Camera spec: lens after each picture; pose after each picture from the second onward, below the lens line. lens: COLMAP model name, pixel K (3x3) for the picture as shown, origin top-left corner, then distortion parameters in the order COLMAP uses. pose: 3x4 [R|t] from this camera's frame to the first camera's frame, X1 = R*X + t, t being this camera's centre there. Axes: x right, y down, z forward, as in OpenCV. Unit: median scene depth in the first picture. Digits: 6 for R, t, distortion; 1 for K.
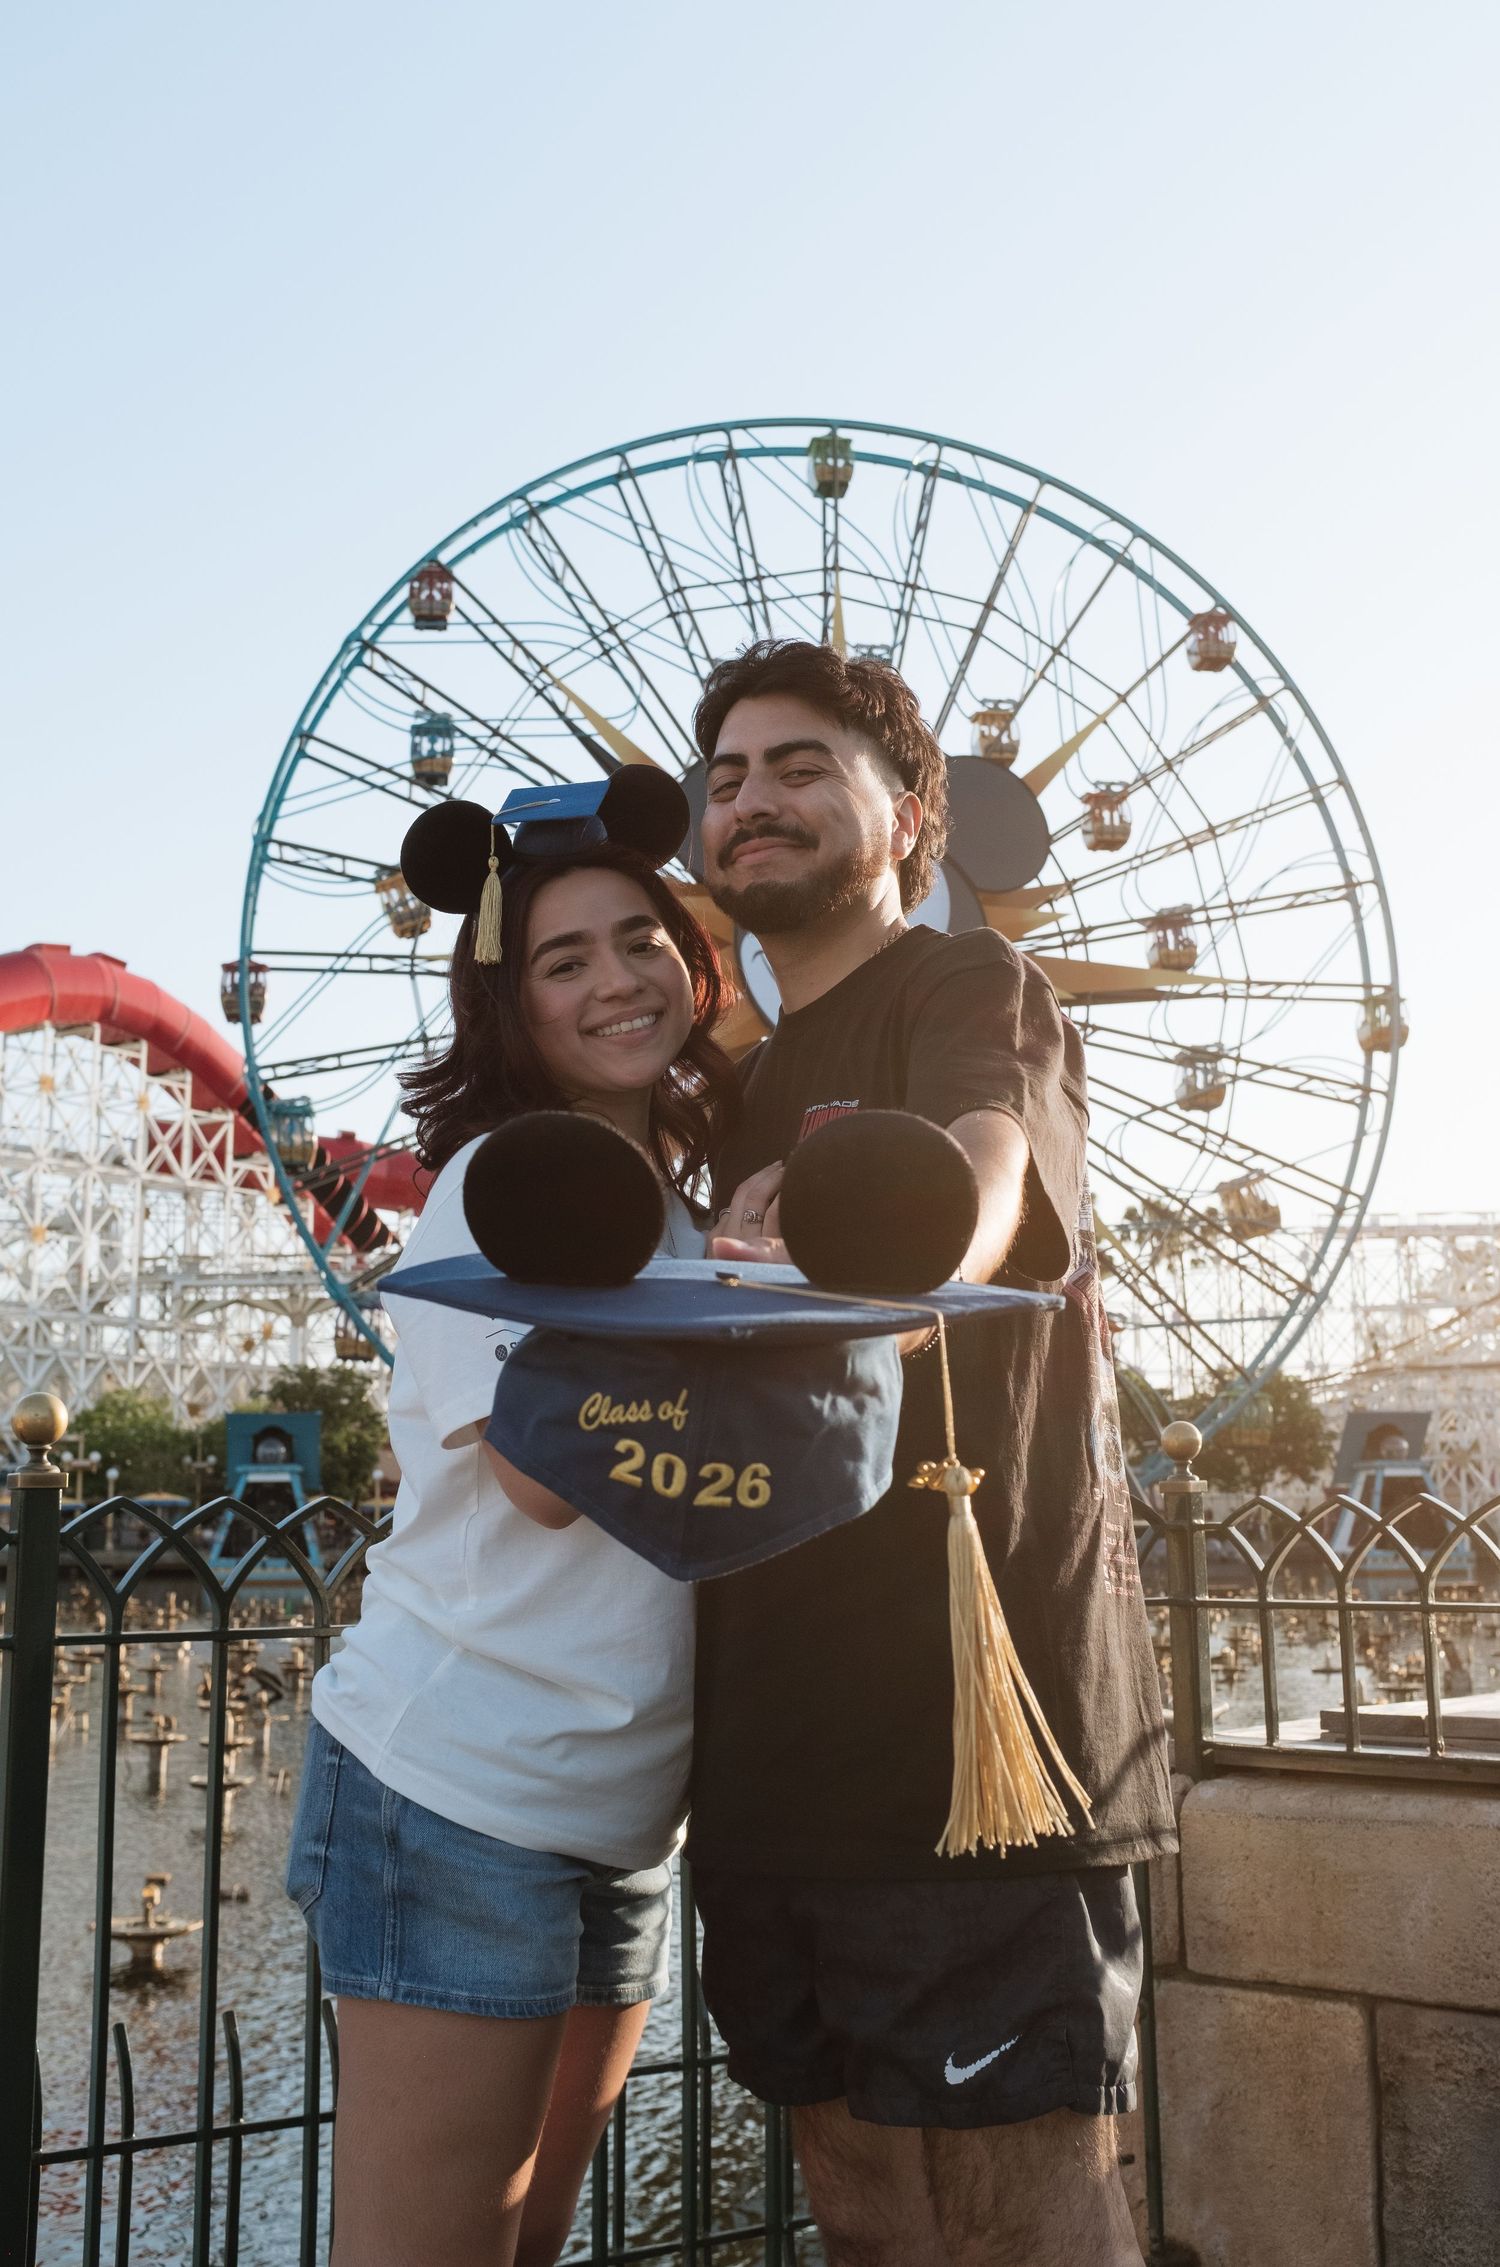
lens RADIAL K [[2228.4, 0, 750.0], [0, 2228.4, 1133.5], [0, 0, 1]] dist [-0.007832, -0.018756]
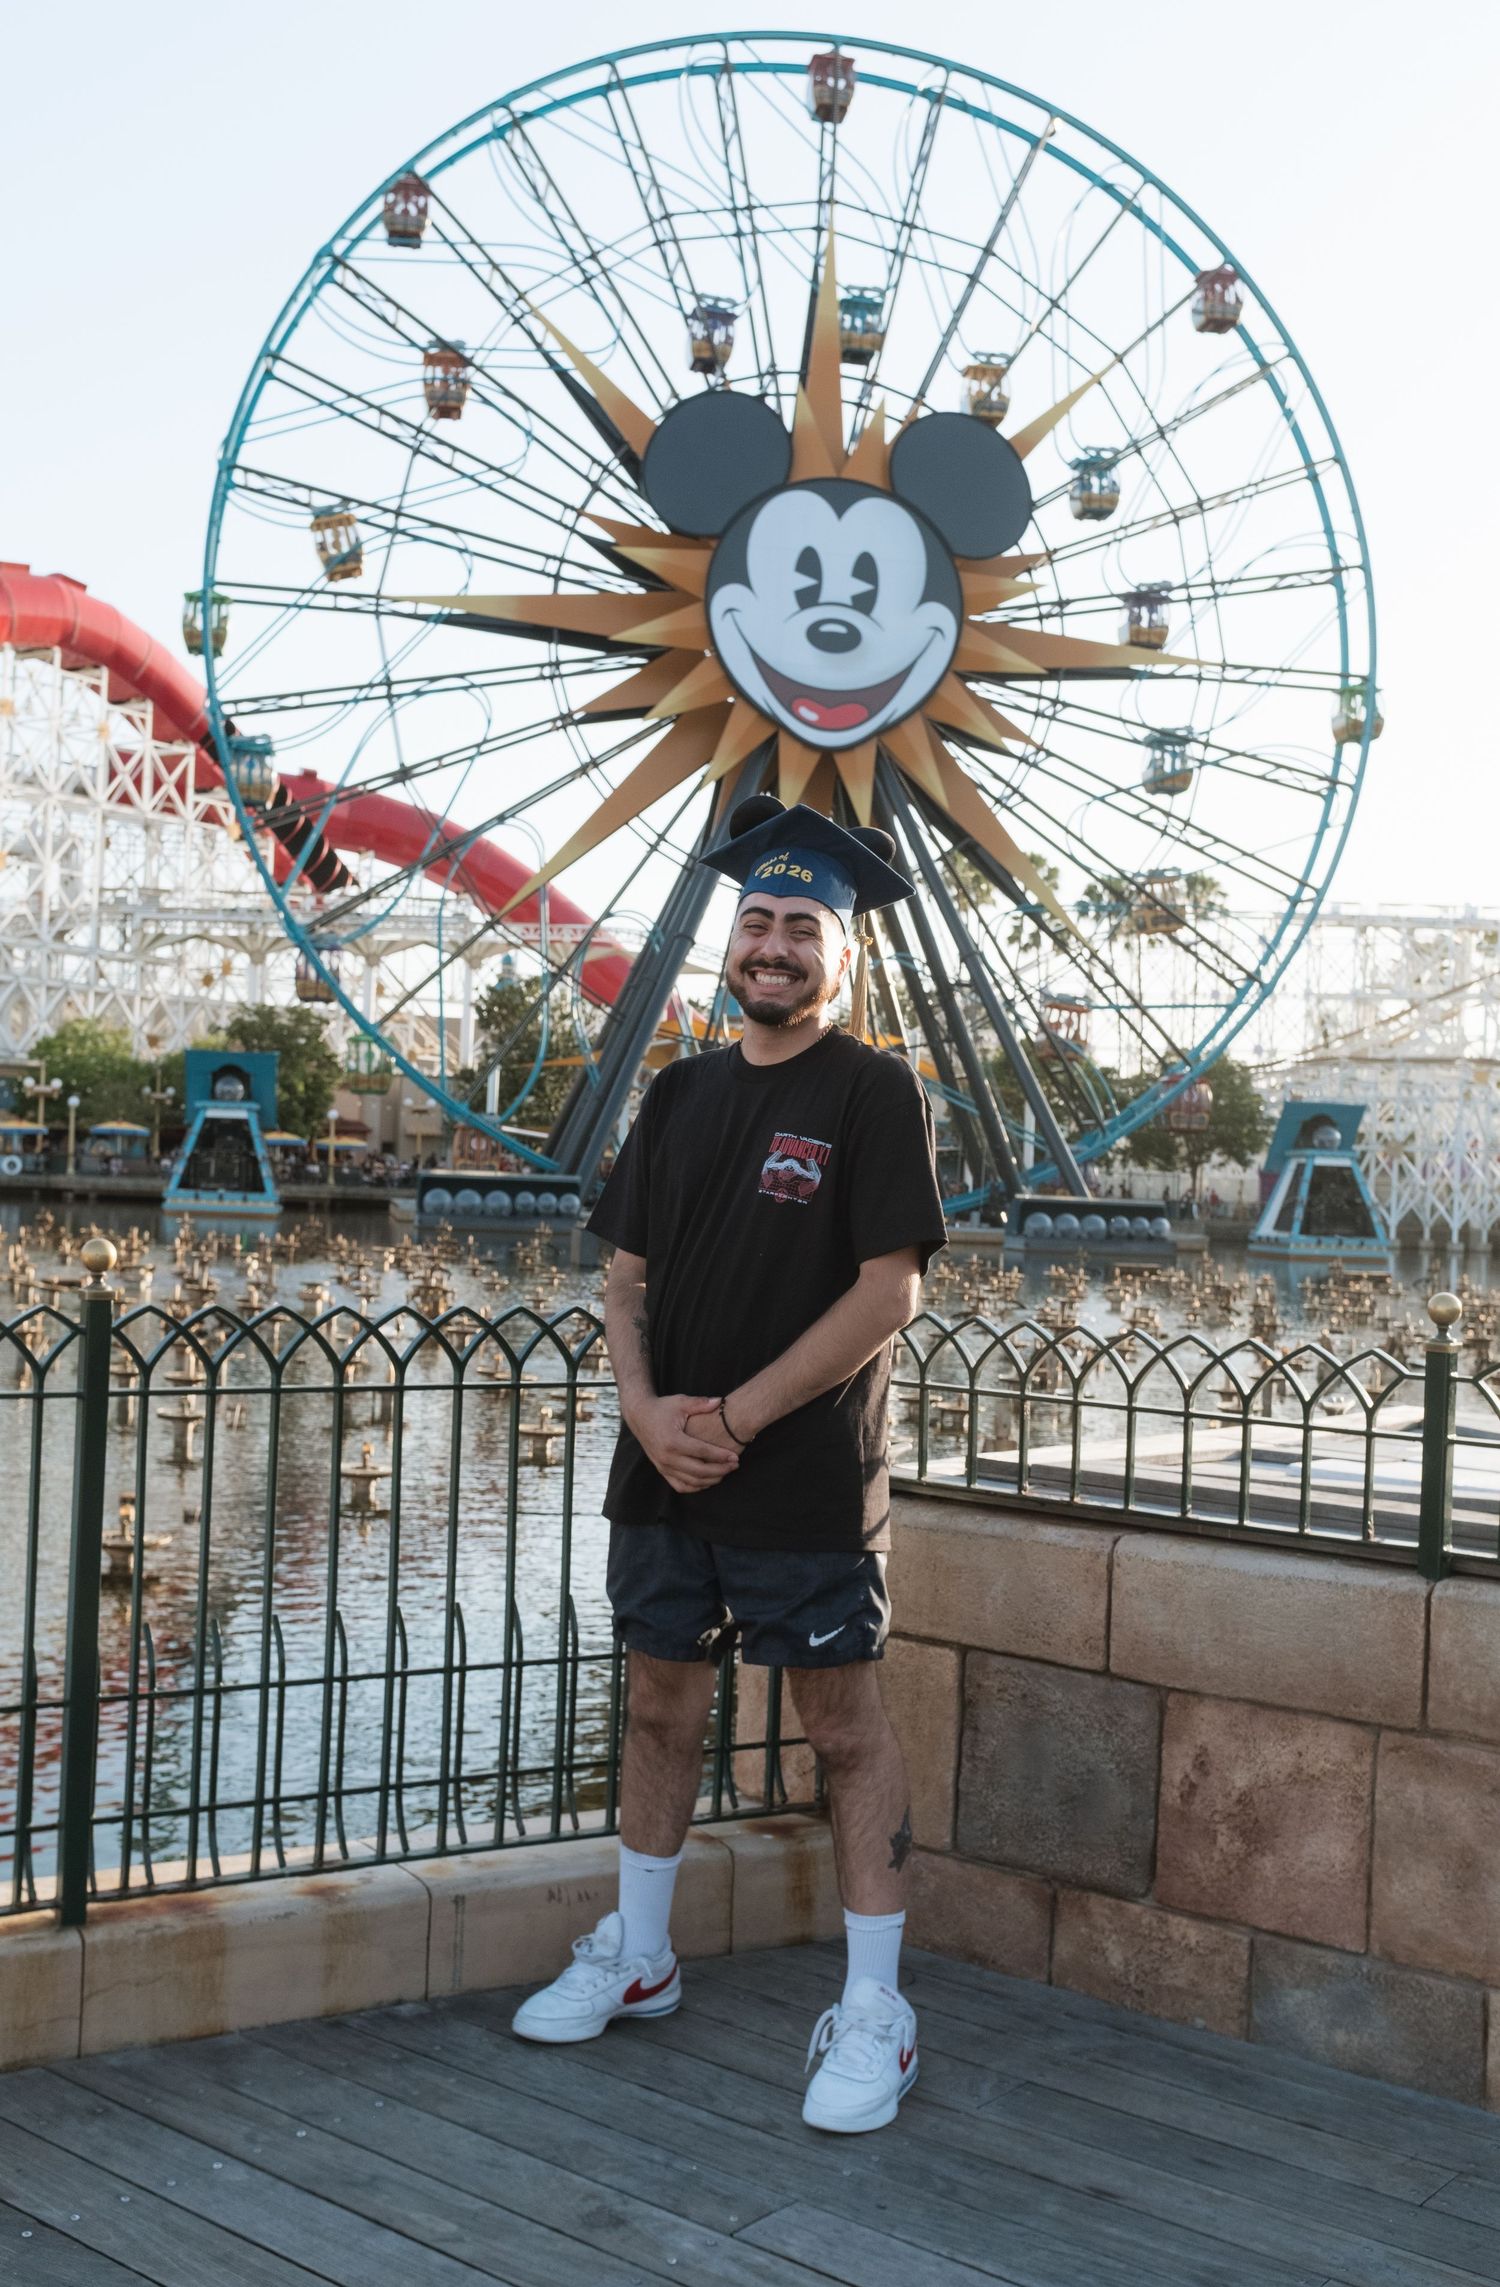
lens RADIAL K [[2455.1, 0, 750.0], [0, 2455.1, 1143.5], [0, 0, 1]] dist [-0.022294, -0.000416]
pose [[0.998813, 0.048582, 0.003594, 0.019898], [-0.048439, 0.982617, 0.179213, -0.043196], [0.005175, -0.179174, 0.983804, -0.104860]]
